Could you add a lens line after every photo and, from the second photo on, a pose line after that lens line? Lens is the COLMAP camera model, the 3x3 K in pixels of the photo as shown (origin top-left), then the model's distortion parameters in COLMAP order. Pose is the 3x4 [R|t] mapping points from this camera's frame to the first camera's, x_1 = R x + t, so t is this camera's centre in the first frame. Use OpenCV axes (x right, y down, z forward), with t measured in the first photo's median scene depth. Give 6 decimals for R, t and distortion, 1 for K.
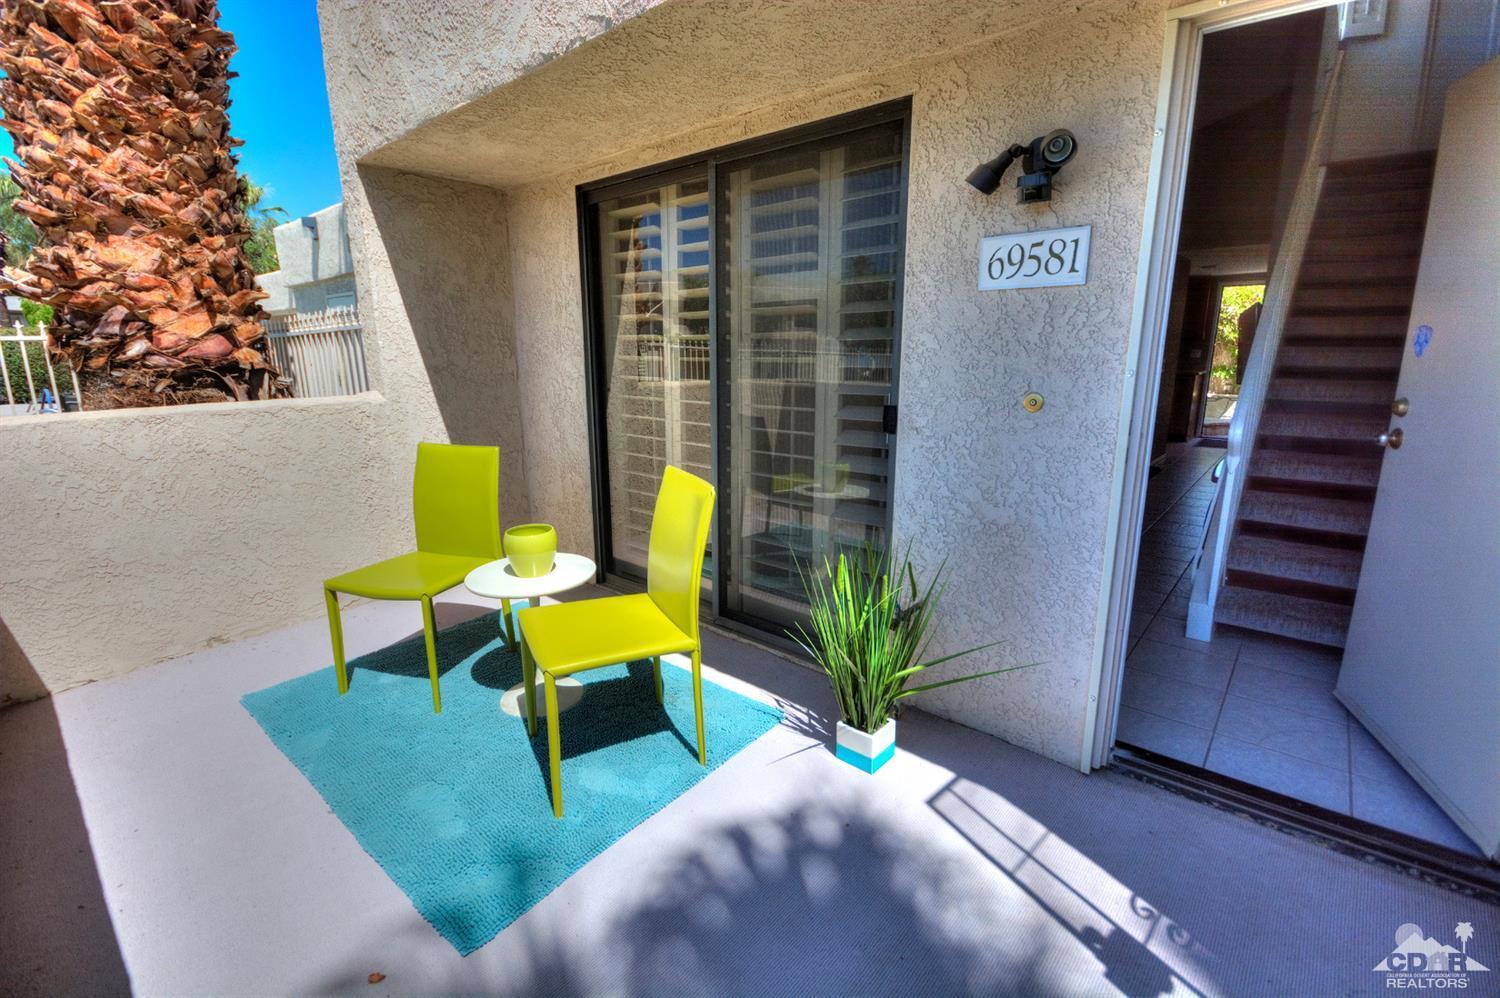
lens RADIAL K [[660.6, 0, 740.4], [0, 660.6, 497.6], [0, 0, 1]] dist [0.018635, -0.017366]
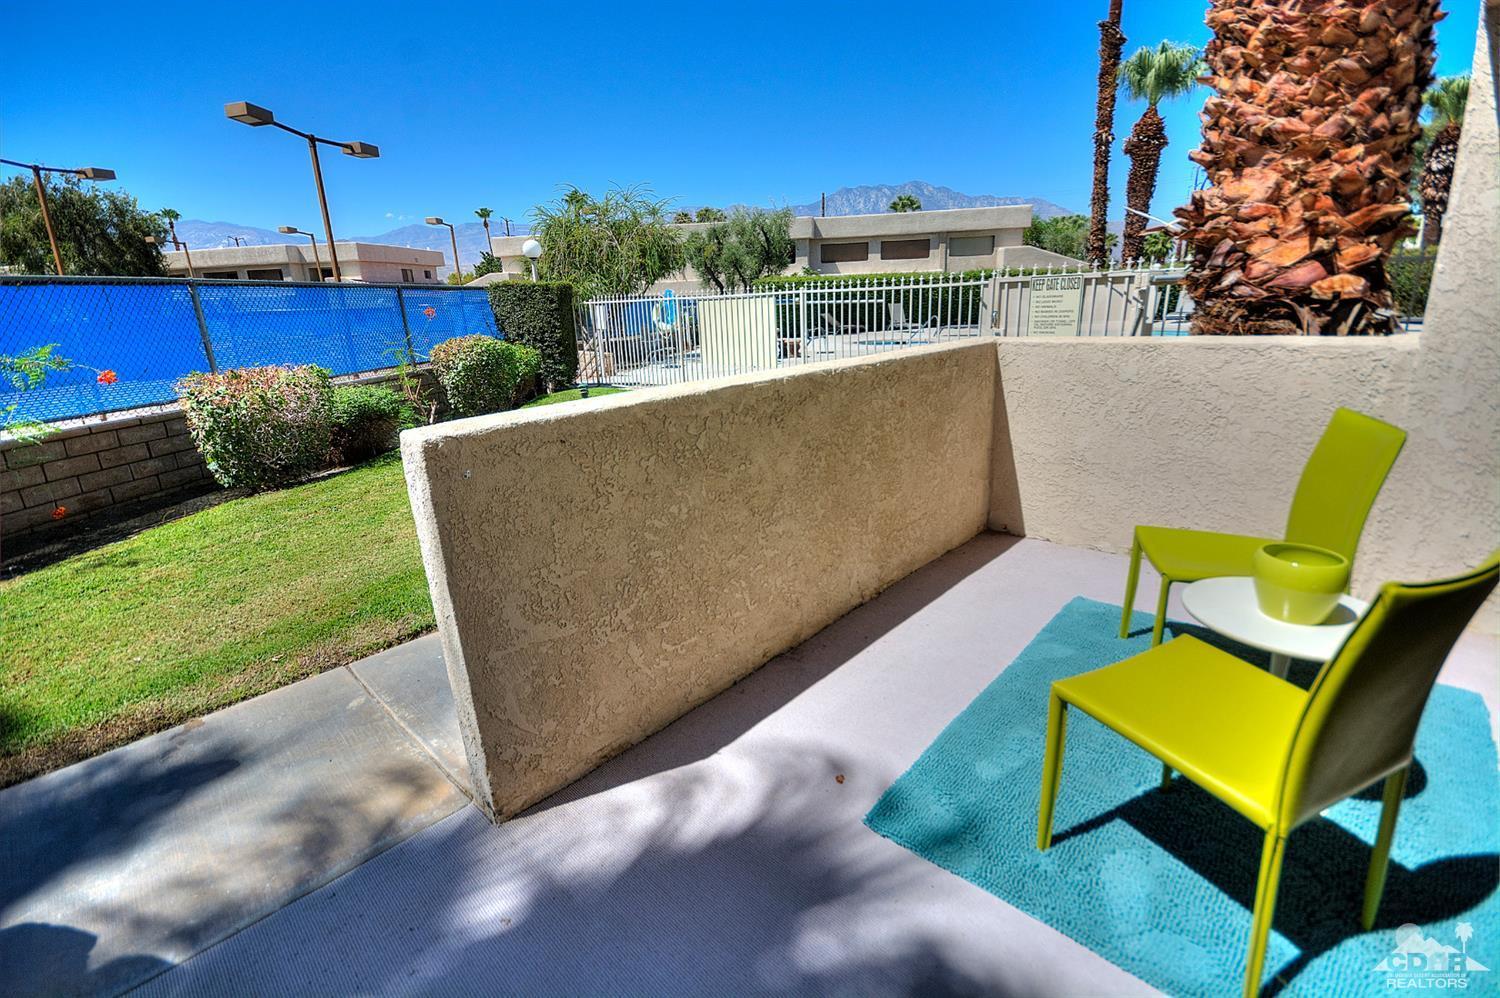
lens RADIAL K [[660.6, 0, 740.4], [0, 660.6, 497.6], [0, 0, 1]] dist [0.018635, -0.017366]
pose [[-0.058821, 0.294142, -0.953950, 0.257498], [-0.179209, 0.936969, 0.299956, -0.078790], [0.982051, 0.188600, -0.002401, 0.313365]]
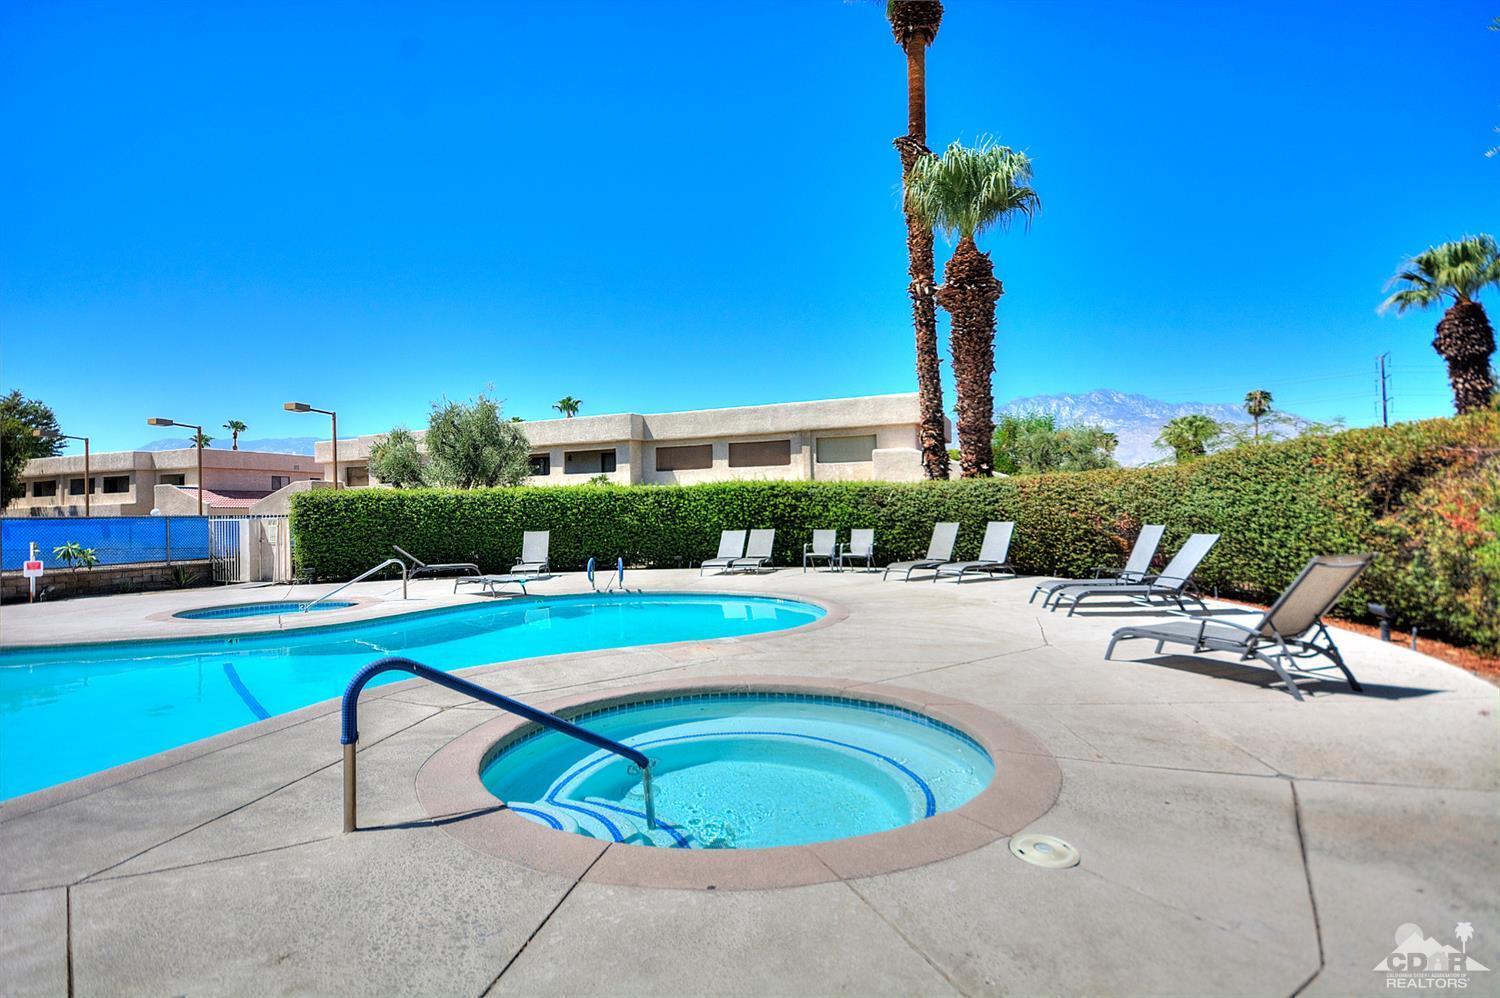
lens RADIAL K [[741.3, 0, 750.0], [0, 741.3, 499.0], [0, 0, 1]] dist [0.007013, -0.000065]
pose [[-0.275855, -0.008562, -0.961161, -3.303087], [-0.186318, 0.981471, 0.044731, -1.014648], [0.942969, 0.191421, -0.272339, 4.779481]]
